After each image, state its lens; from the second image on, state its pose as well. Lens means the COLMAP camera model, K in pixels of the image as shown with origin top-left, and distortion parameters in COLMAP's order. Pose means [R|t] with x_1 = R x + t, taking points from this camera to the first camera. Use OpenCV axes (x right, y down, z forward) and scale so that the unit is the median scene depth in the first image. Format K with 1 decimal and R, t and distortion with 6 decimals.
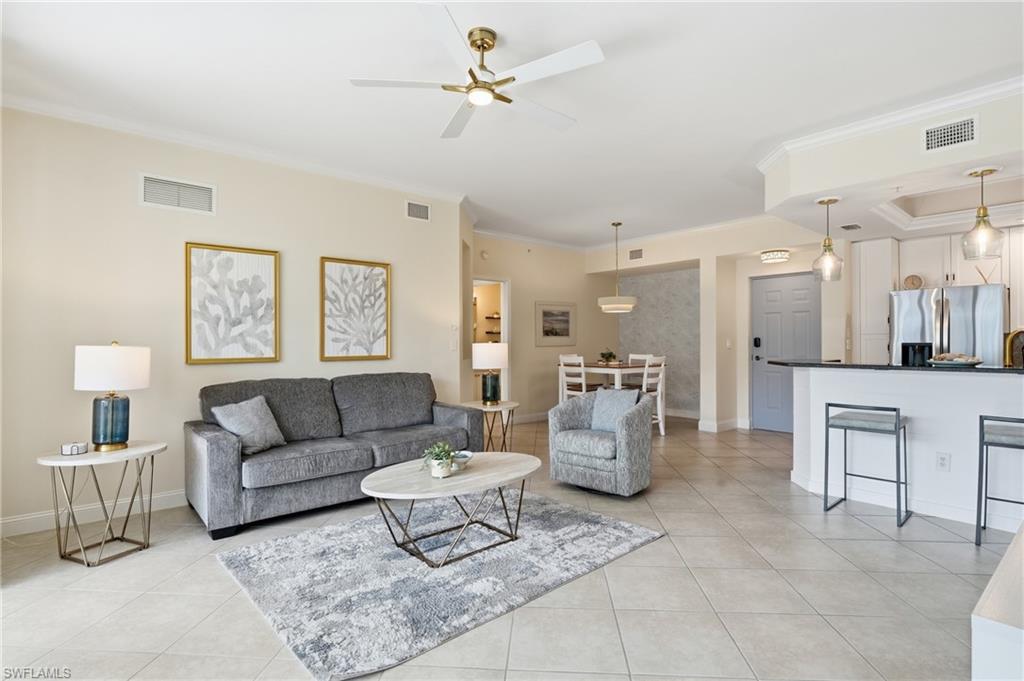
lens RADIAL K [[510.9, 0, 497.7], [0, 510.9, 347.7], [0, 0, 1]] dist [-0.005641, -0.000326]
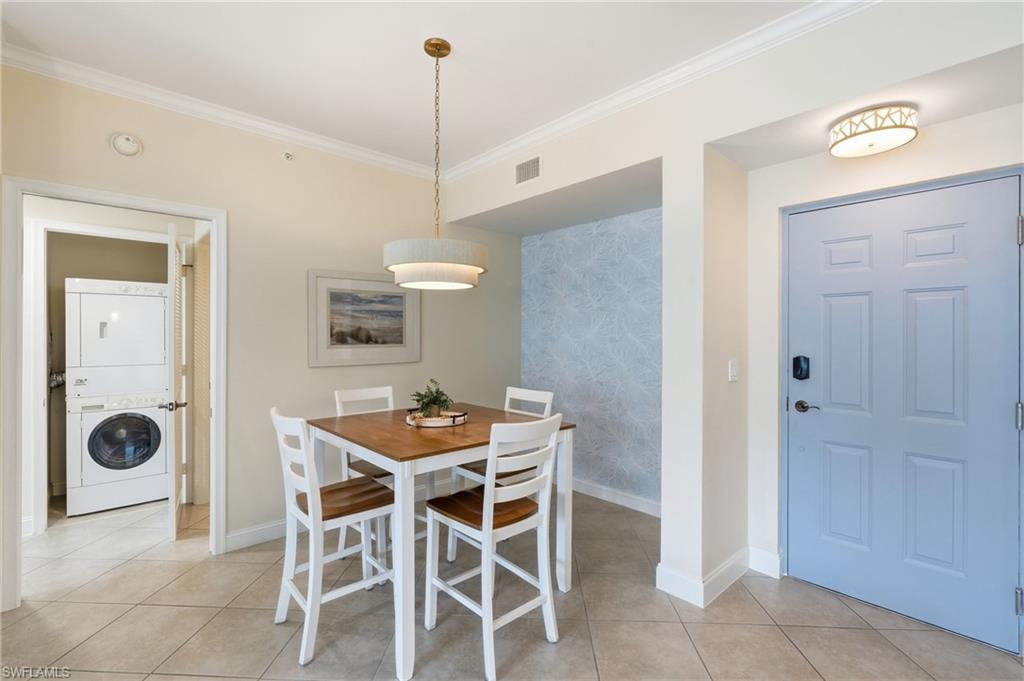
lens RADIAL K [[464.6, 0, 500.3], [0, 464.6, 339.8], [0, 0, 1]] dist [0.003425, -0.000178]
pose [[0.999649, 0.006365, 0.025713, 0.252640], [-0.006282, 0.999975, -0.003341, -0.029350], [-0.025734, 0.003178, 0.999664, 0.618863]]
